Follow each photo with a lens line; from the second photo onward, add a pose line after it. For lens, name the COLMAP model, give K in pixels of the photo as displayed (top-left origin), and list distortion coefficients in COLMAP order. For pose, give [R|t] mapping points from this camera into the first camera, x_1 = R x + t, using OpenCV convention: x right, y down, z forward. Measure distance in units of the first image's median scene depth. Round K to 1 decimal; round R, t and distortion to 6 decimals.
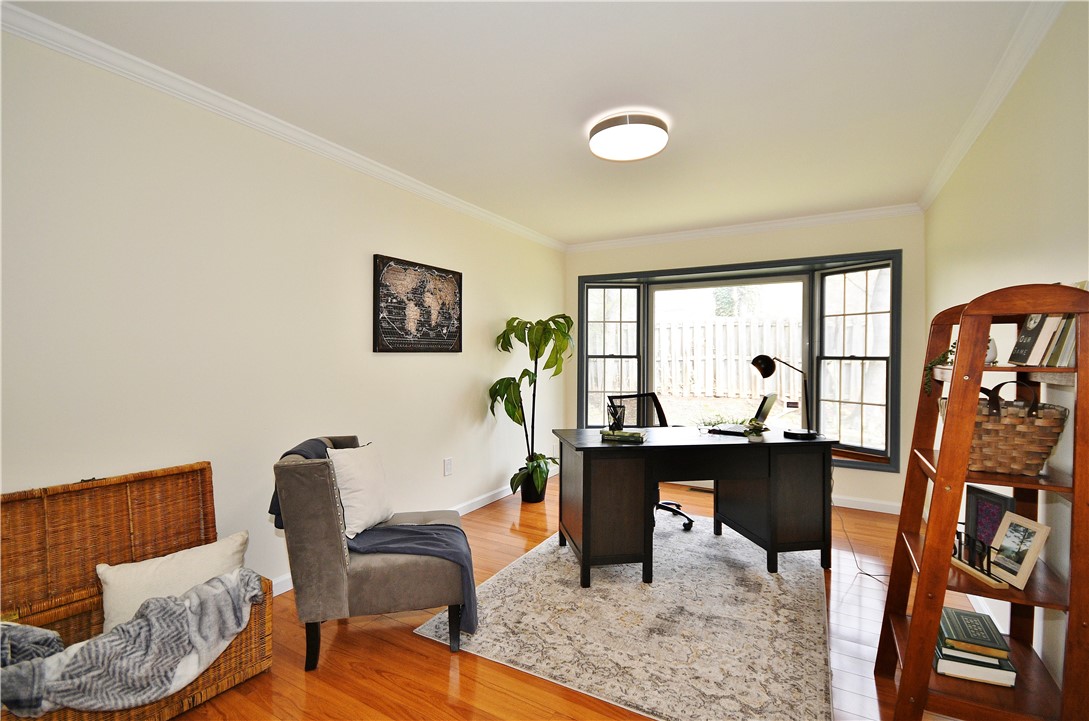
lens RADIAL K [[478.9, 0, 549.6], [0, 478.9, 362.4], [0, 0, 1]] dist [0.000737, -0.005049]
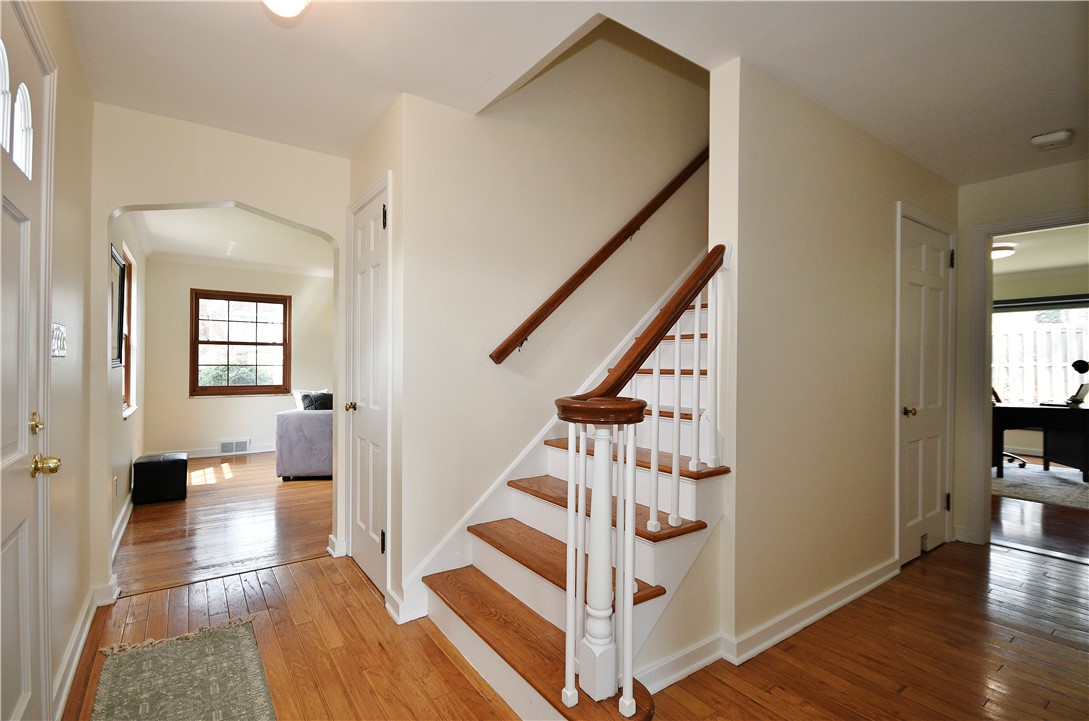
lens RADIAL K [[497.8, 0, 540.3], [0, 497.8, 363.0], [0, 0, 1]] dist [-0.010063, -0.004094]
pose [[0.900107, -0.002365, -0.435663, -0.462722], [-0.005200, 0.999856, -0.016171, 0.028964], [0.435639, 0.016821, 0.899964, -1.231601]]
